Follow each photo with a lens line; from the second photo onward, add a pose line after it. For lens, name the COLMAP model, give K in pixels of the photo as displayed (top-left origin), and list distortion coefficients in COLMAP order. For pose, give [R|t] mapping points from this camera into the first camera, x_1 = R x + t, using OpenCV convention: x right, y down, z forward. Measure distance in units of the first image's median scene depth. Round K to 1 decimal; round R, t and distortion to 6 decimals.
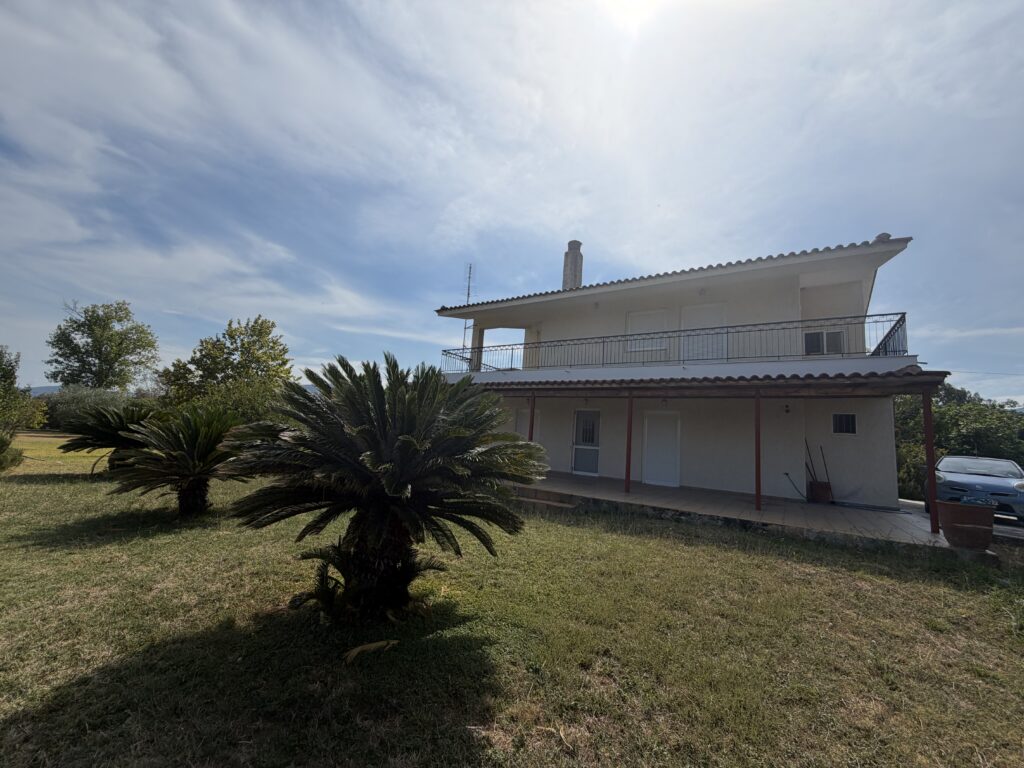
lens RADIAL K [[408.2, 0, 508.5], [0, 408.2, 383.7], [0, 0, 1]] dist [0.002053, 0.000990]
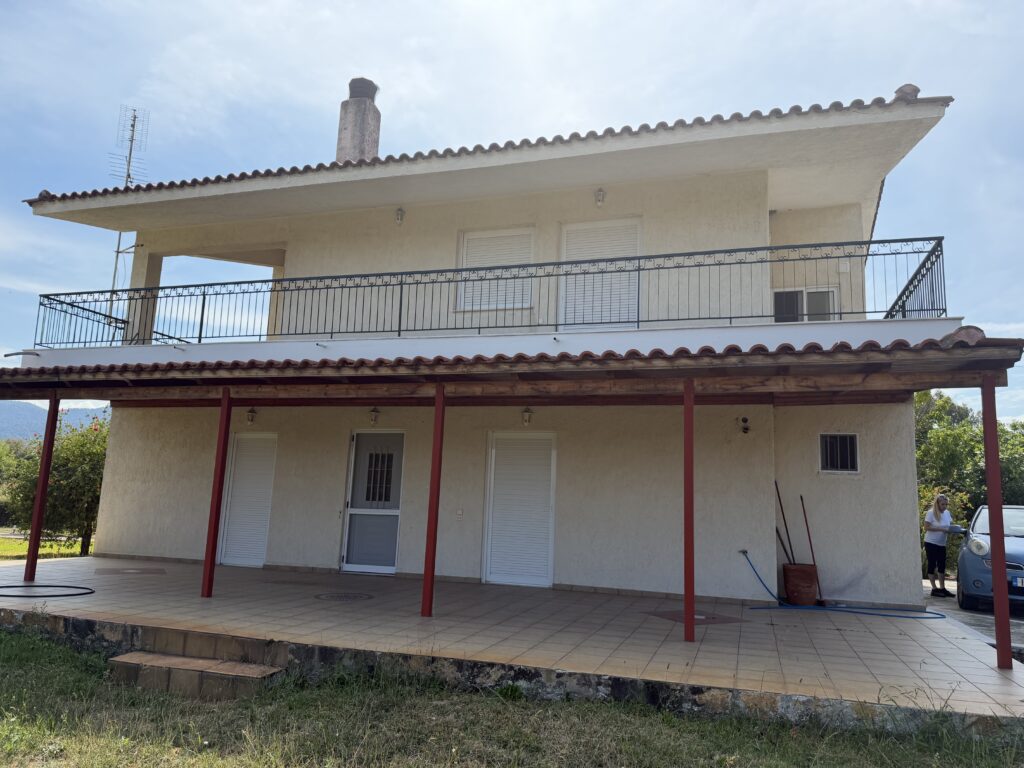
lens RADIAL K [[722.6, 0, 513.0], [0, 722.6, 385.1], [0, 0, 1]] dist [0.032370, -0.007725]
pose [[0.959172, 0.012331, 0.282553, 0.151442], [-0.009232, 0.999882, -0.012296, 0.027057], [-0.282671, 0.009185, 0.959173, 0.218407]]
